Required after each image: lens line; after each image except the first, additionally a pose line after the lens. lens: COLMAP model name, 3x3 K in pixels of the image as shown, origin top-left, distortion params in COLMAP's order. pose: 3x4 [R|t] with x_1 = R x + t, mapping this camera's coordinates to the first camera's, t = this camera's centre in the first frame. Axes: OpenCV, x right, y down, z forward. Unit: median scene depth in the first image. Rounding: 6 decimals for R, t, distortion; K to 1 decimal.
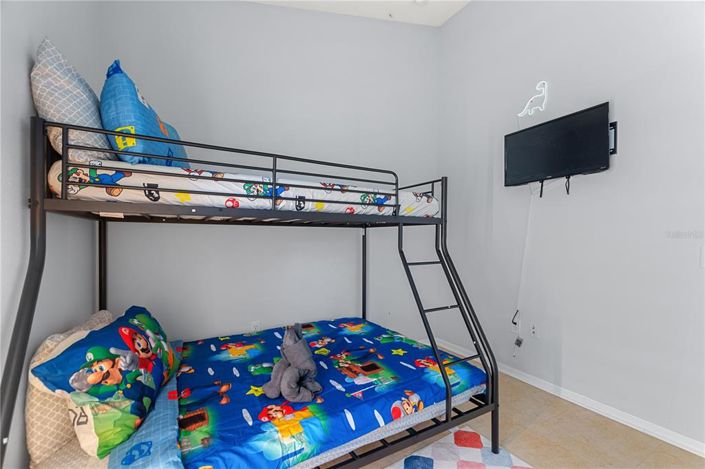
lens RADIAL K [[303.6, 0, 354.8], [0, 303.6, 238.3], [0, 0, 1]] dist [-0.000401, -0.000119]
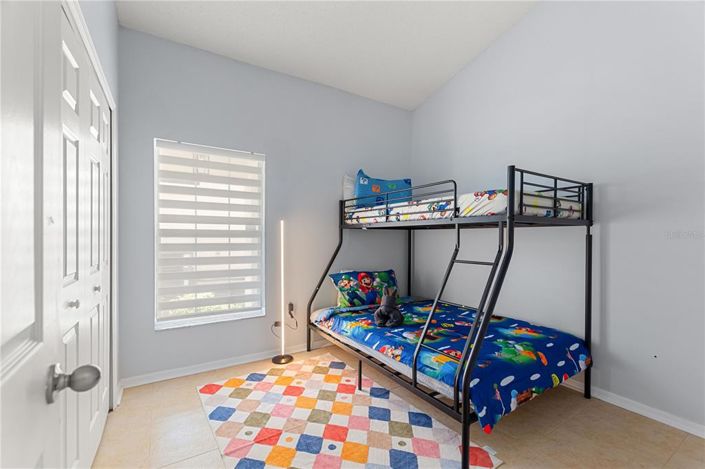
lens RADIAL K [[303.6, 0, 354.8], [0, 303.6, 238.3], [0, 0, 1]] dist [-0.000401, -0.000119]
pose [[0.040607, -0.000702, -0.999175, 1.325677], [-0.006267, 0.999980, -0.000957, 0.005993], [0.999156, 0.006300, 0.040602, 0.618557]]
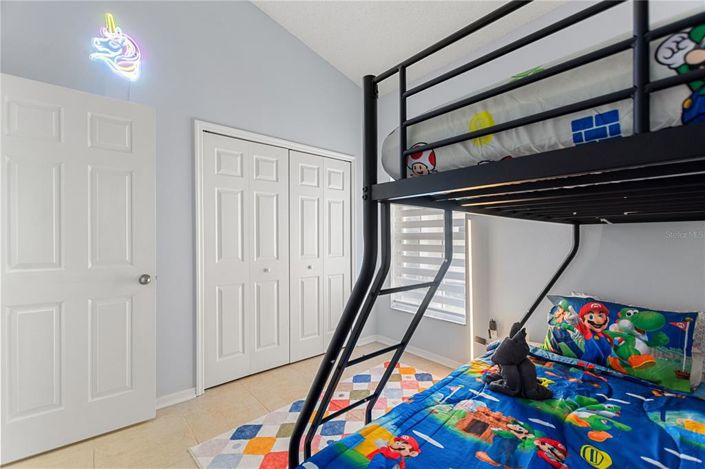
lens RADIAL K [[303.6, 0, 354.8], [0, 303.6, 238.3], [0, 0, 1]] dist [-0.000401, -0.000119]
pose [[-0.980136, -0.003995, -0.198284, 0.457052], [-0.004354, 0.999990, 0.001374, -0.001692], [0.198277, 0.002210, -0.980144, 1.608089]]
